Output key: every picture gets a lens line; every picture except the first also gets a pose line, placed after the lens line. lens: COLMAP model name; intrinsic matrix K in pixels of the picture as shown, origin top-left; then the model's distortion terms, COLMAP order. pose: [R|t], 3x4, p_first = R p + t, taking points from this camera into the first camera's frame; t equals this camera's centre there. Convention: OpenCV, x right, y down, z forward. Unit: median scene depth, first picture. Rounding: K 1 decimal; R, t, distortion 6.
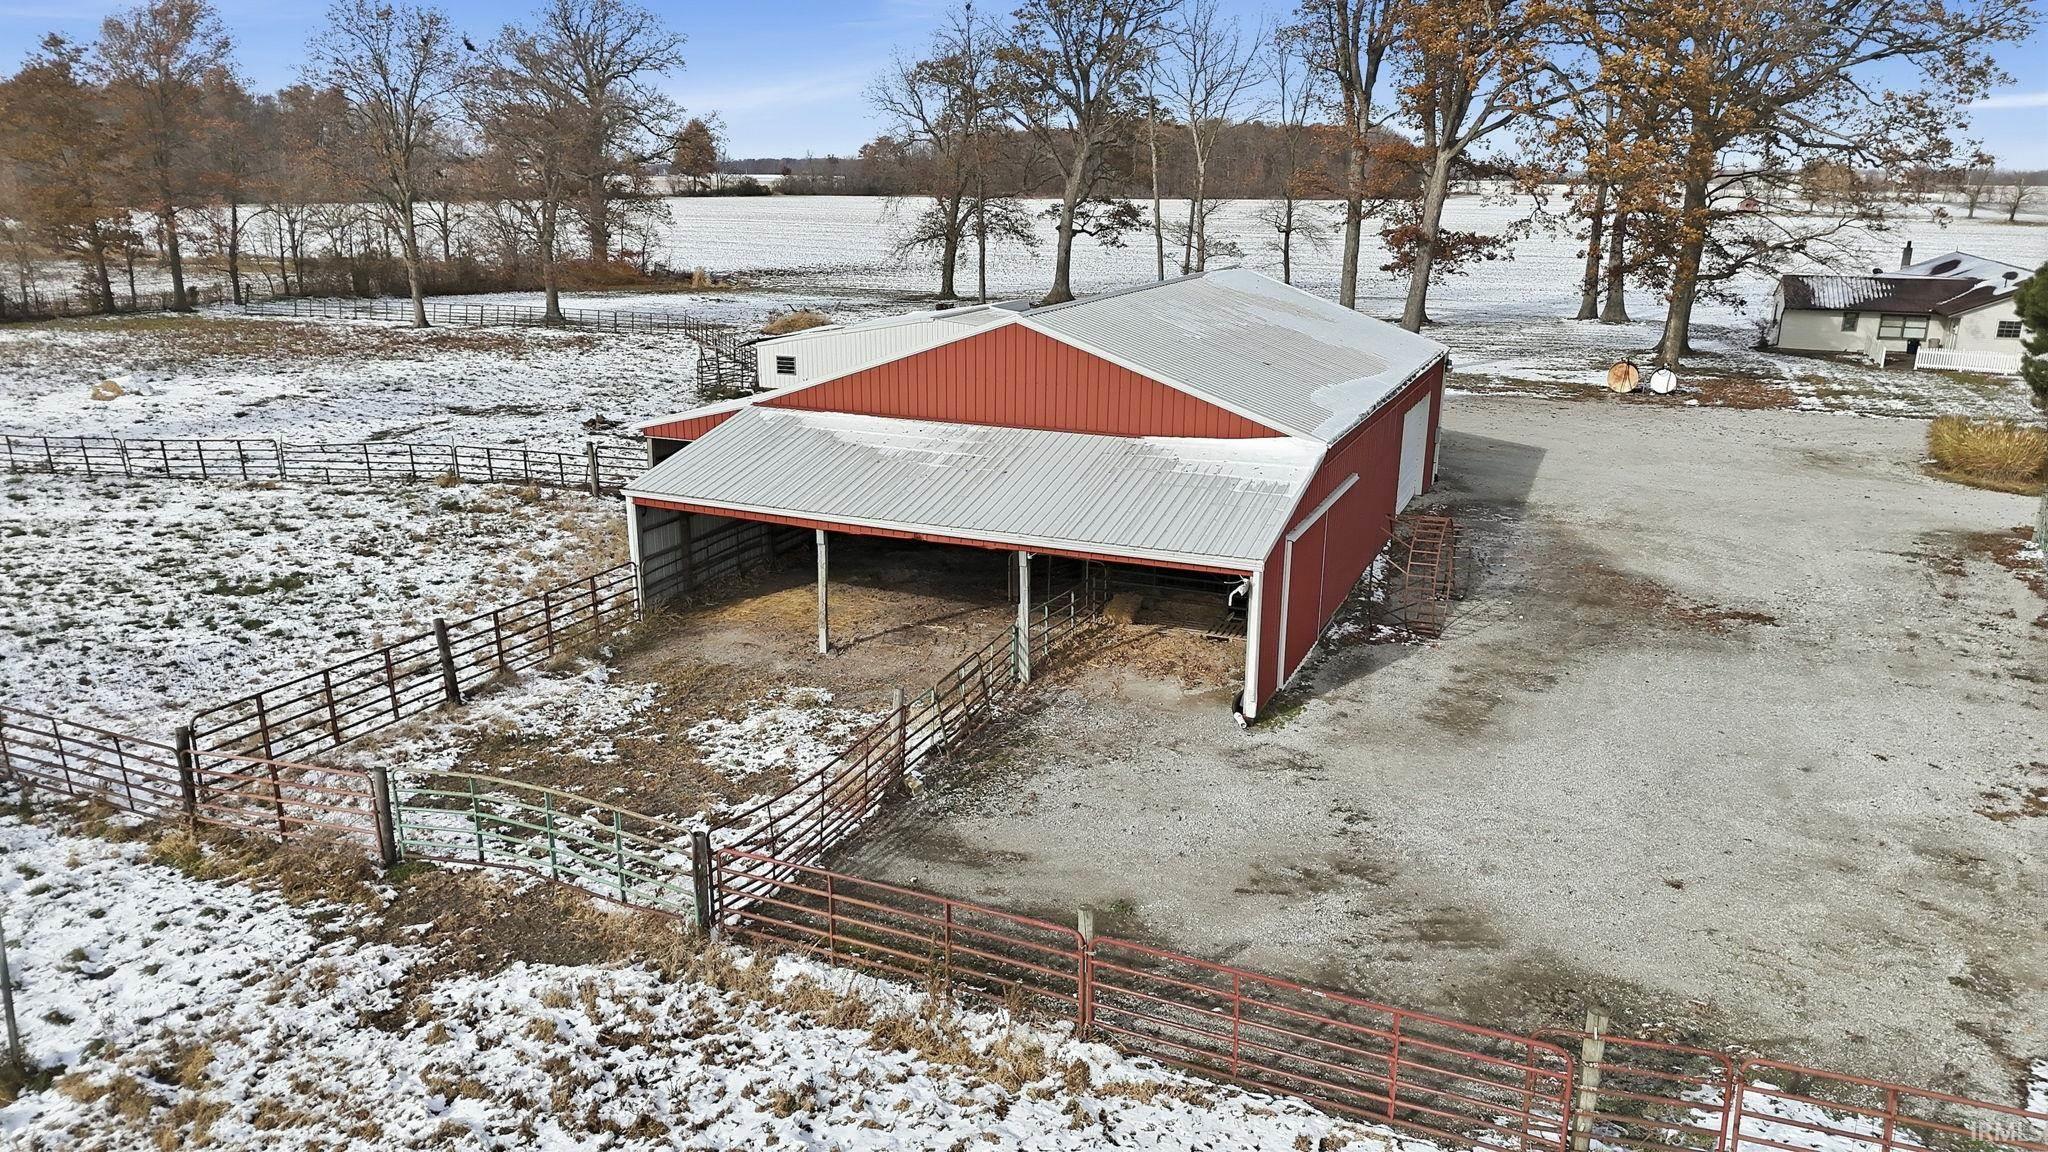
lens RADIAL K [[1414.5, 0, 1016.9], [0, 1414.5, 580.6], [0, 0, 1]] dist [0.093425, -0.103557]
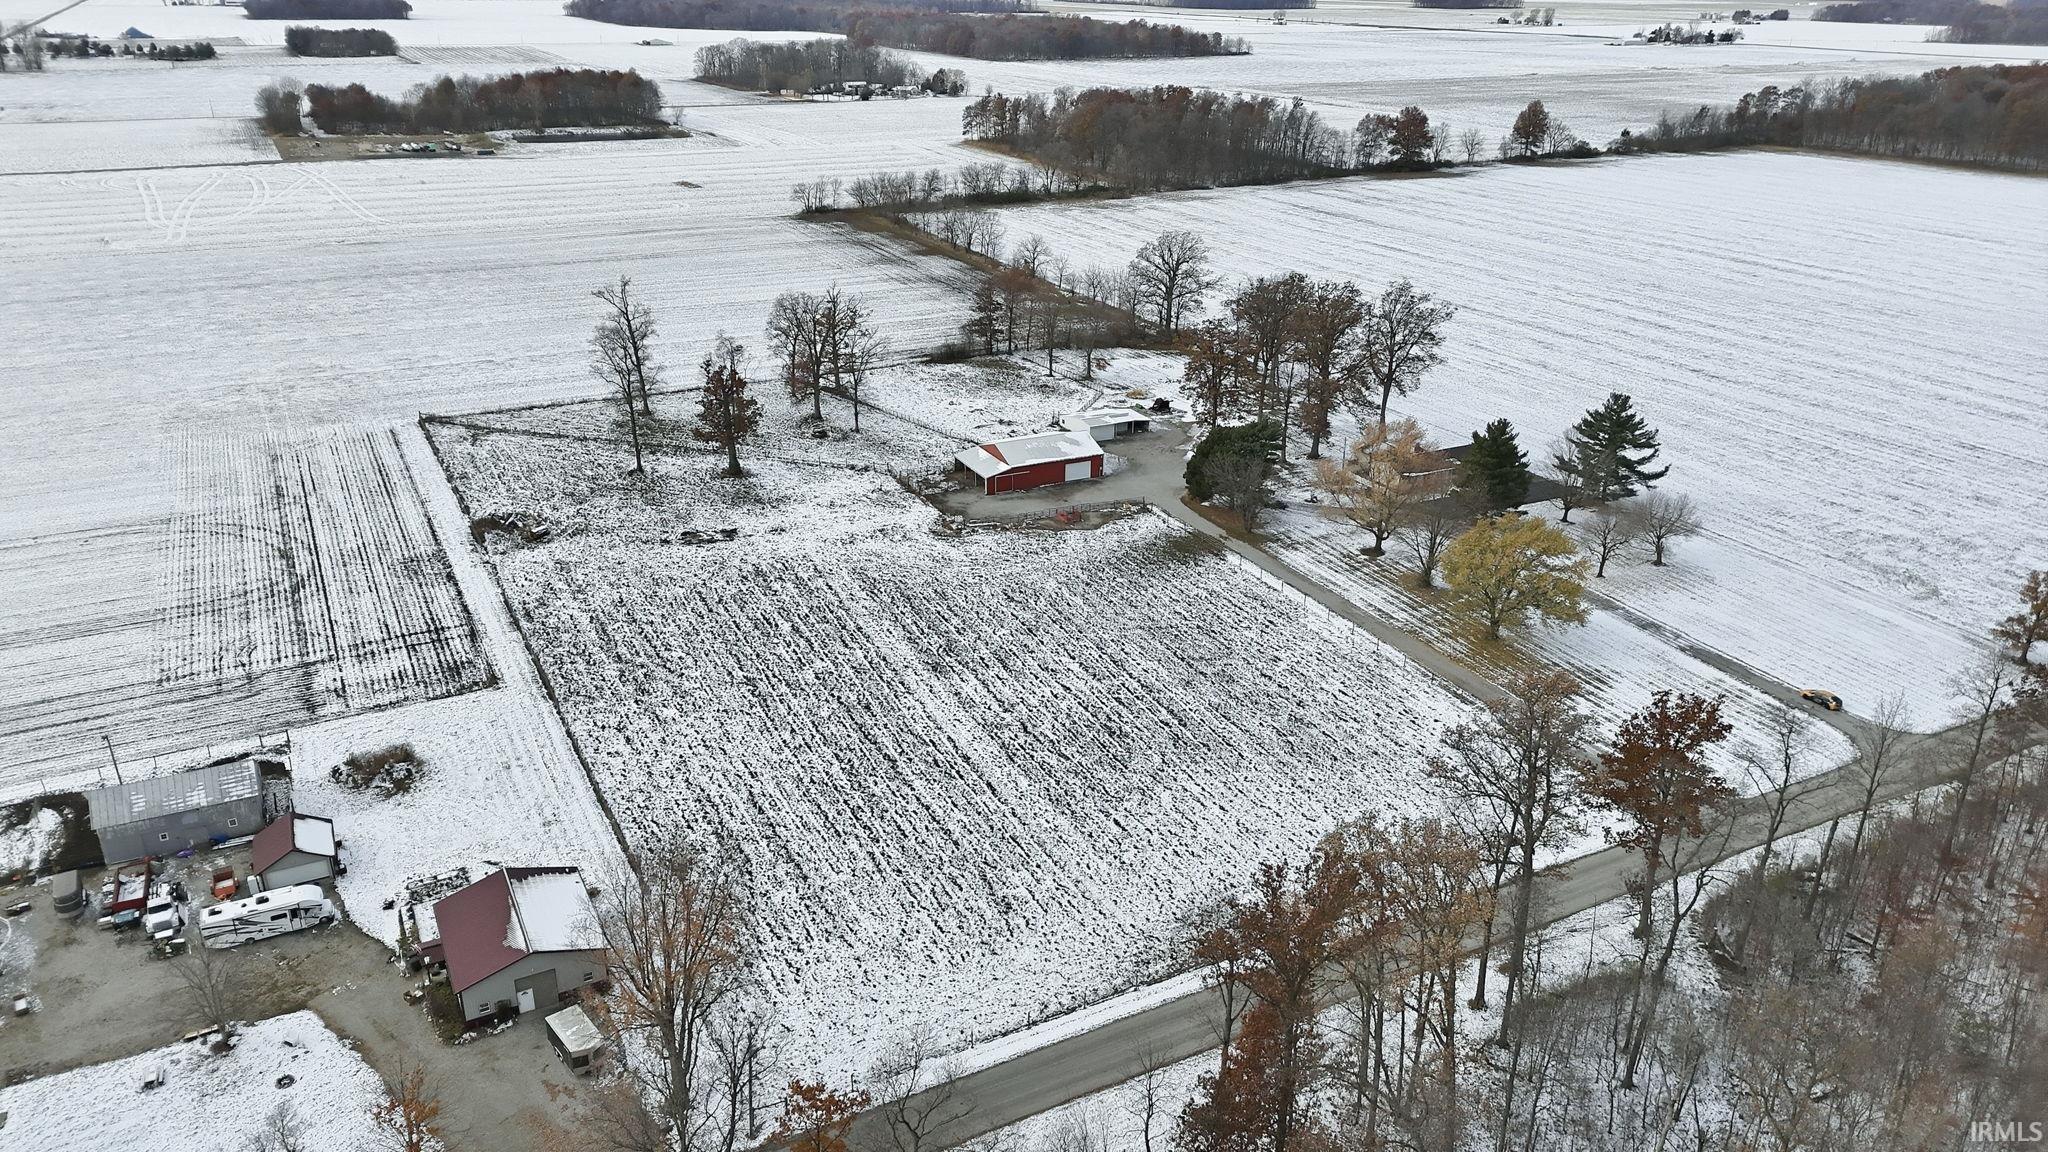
lens RADIAL K [[1414.5, 0, 1016.9], [0, 1414.5, 580.6], [0, 0, 1]] dist [0.093425, -0.103557]
pose [[0.755914, 0.255437, -0.602782, 5.549236], [-0.180173, 0.966355, 0.183562, -1.003551], [0.629390, -0.030152, 0.776505, -5.602707]]
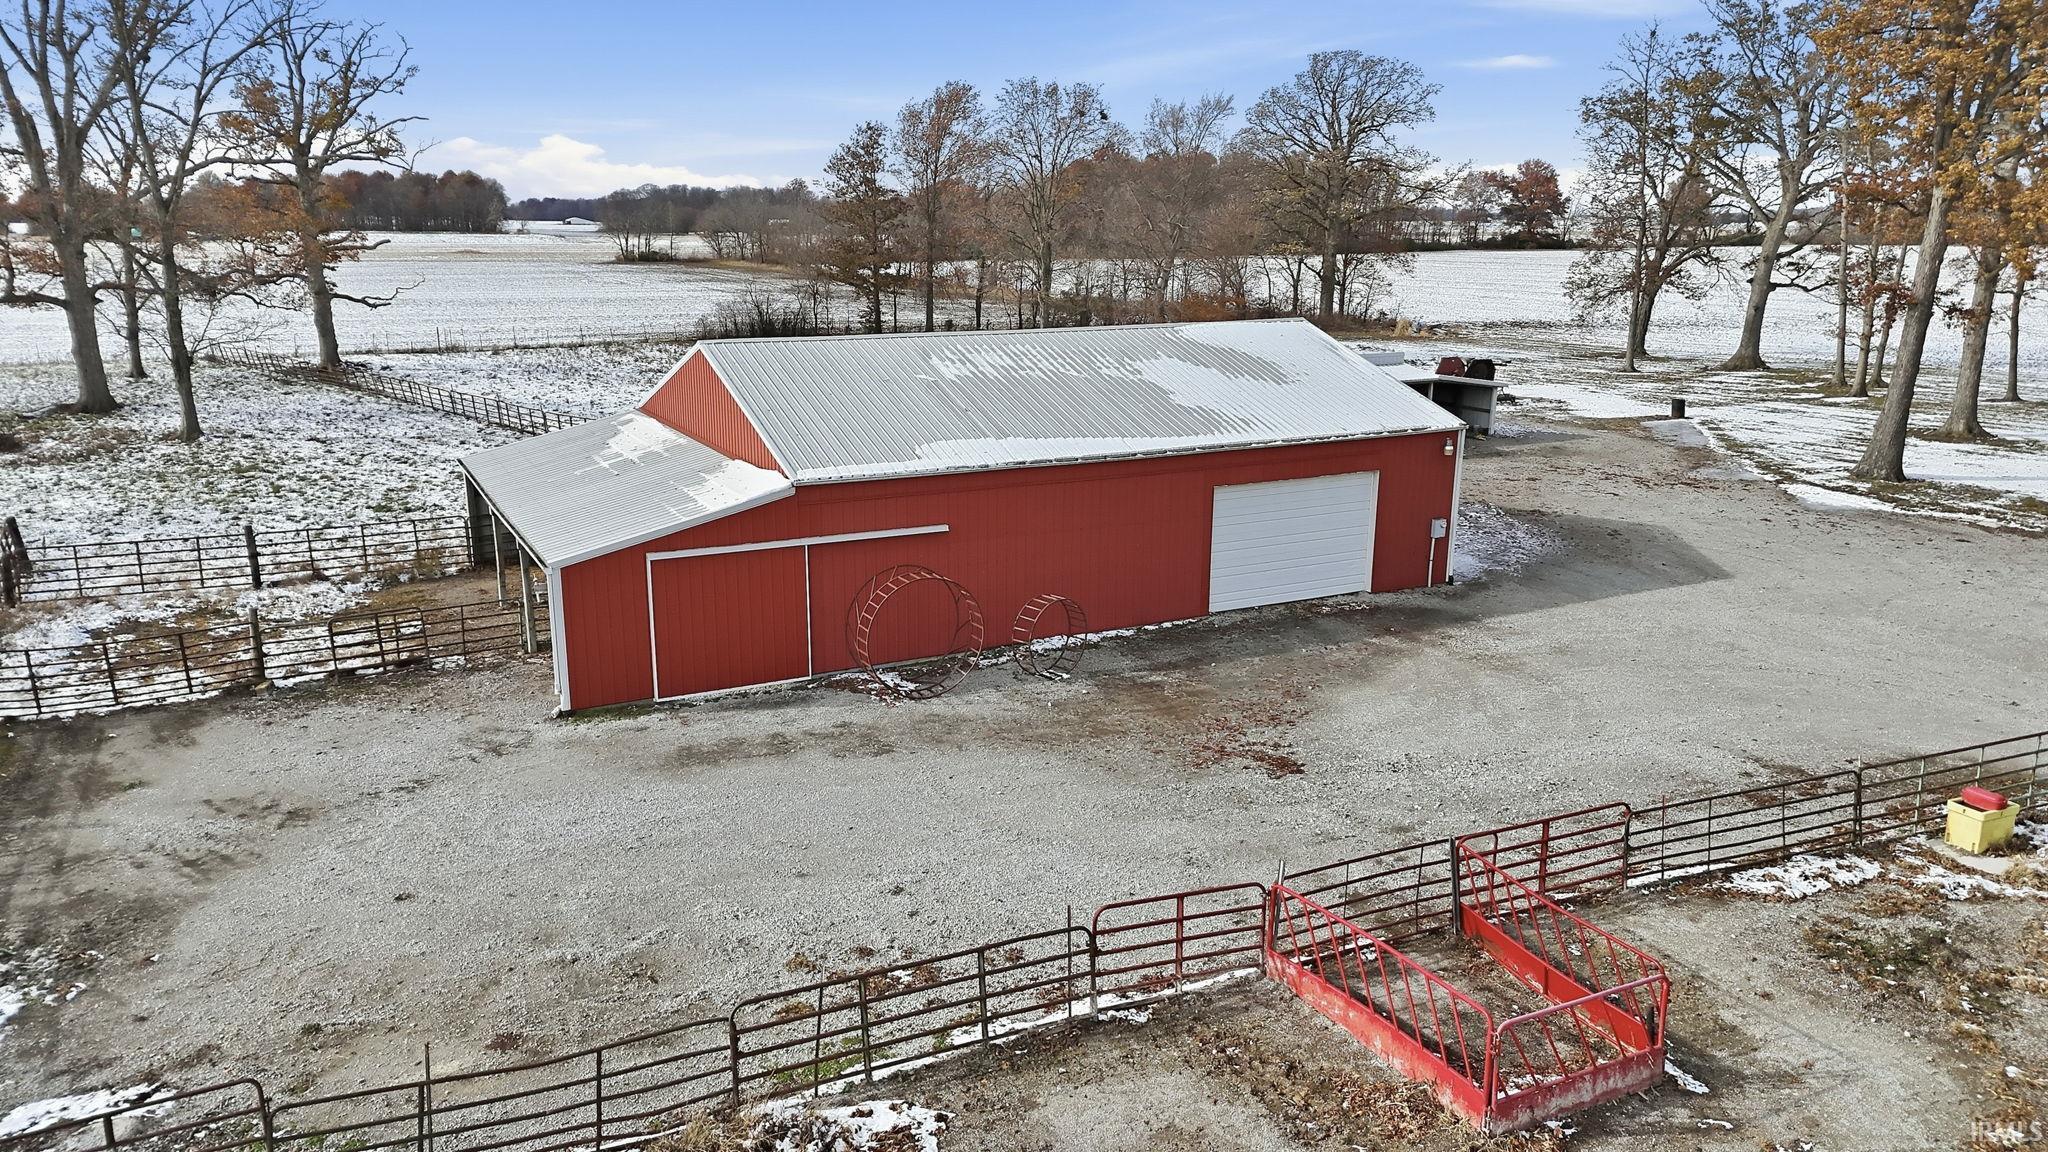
lens RADIAL K [[1414.5, 0, 1016.9], [0, 1414.5, 580.6], [0, 0, 1]] dist [0.093425, -0.103557]
pose [[0.771083, 0.151241, -0.618512, 0.988431], [-0.171903, 0.984758, 0.026490, -0.081250], [0.613091, 0.085898, 0.785329, 0.311699]]
